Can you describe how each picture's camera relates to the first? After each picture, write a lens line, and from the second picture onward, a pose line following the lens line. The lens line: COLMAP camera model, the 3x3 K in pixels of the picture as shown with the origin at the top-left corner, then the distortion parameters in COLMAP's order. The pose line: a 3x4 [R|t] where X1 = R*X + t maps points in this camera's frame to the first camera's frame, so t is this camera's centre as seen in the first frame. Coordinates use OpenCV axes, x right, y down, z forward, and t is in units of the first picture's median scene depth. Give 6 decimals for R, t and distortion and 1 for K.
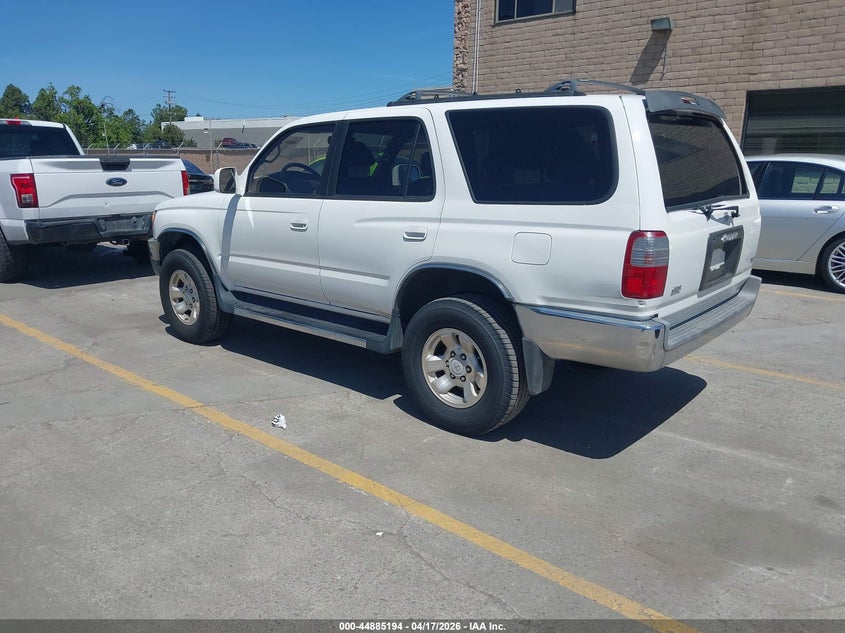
lens RADIAL K [[665.6, 0, 415.5], [0, 665.6, 316.9], [0, 0, 1]] dist [0.084409, -0.133195]
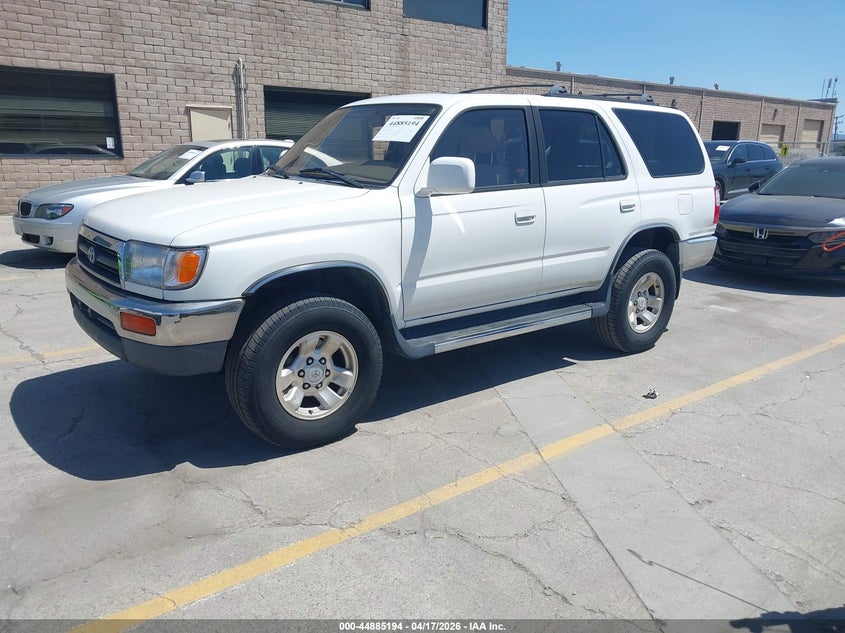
lens RADIAL K [[665.6, 0, 415.5], [0, 665.6, 316.9], [0, 0, 1]] dist [0.084409, -0.133195]
pose [[0.178711, -0.245288, 0.952836, -1.060936], [0.218602, 0.954120, 0.204618, -0.219270], [-0.959310, 0.171724, 0.224132, 0.921133]]
